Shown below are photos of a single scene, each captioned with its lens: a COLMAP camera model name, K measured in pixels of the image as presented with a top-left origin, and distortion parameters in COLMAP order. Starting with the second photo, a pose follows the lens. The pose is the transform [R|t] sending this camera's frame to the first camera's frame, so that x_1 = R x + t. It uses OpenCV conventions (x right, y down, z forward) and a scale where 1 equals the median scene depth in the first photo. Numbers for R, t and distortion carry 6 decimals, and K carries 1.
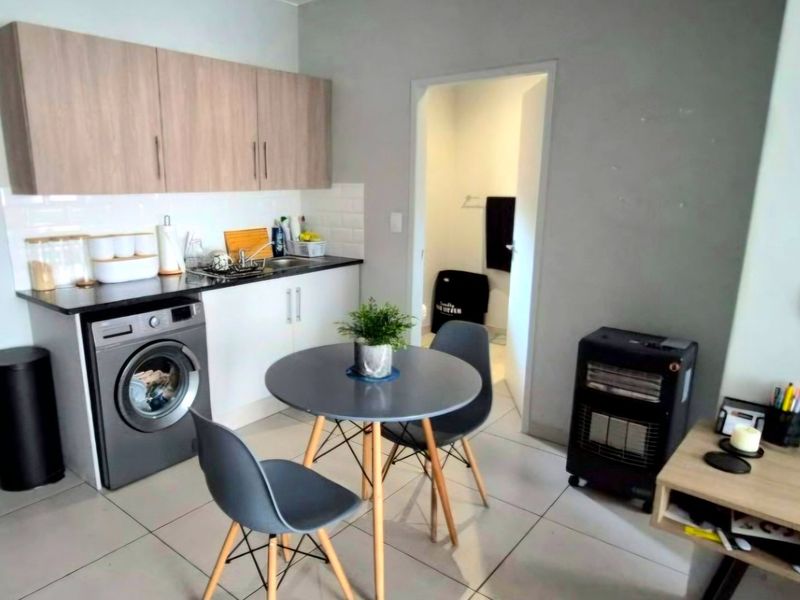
lens RADIAL K [[503.2, 0, 395.7], [0, 503.2, 285.0], [0, 0, 1]] dist [0.002035, 0.000743]
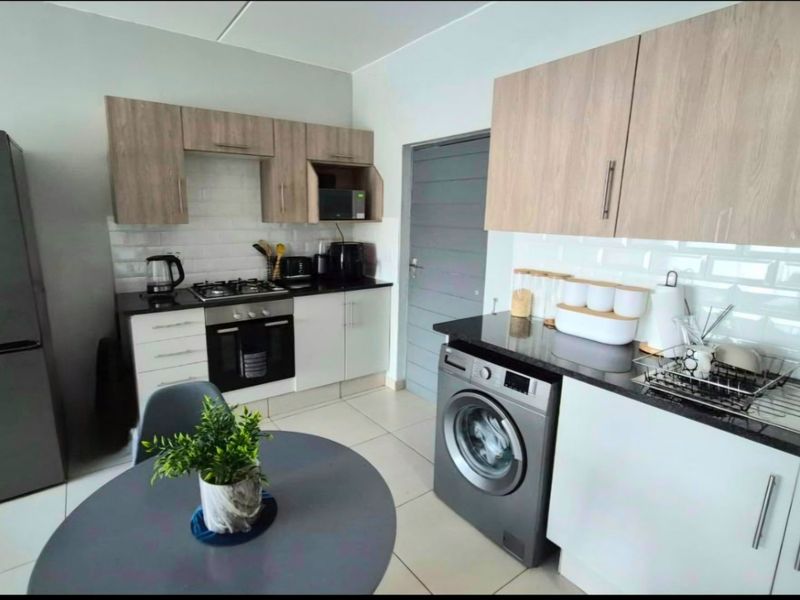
lens RADIAL K [[417.3, 0, 400.0], [0, 417.3, 300.0], [0, 0, 1]] dist [-0.001799, -0.000705]
pose [[-0.254295, 0.180487, -0.950136, 0.231802], [-0.223919, 0.944749, 0.239393, -0.181713], [0.940848, 0.273629, -0.199831, 0.895406]]
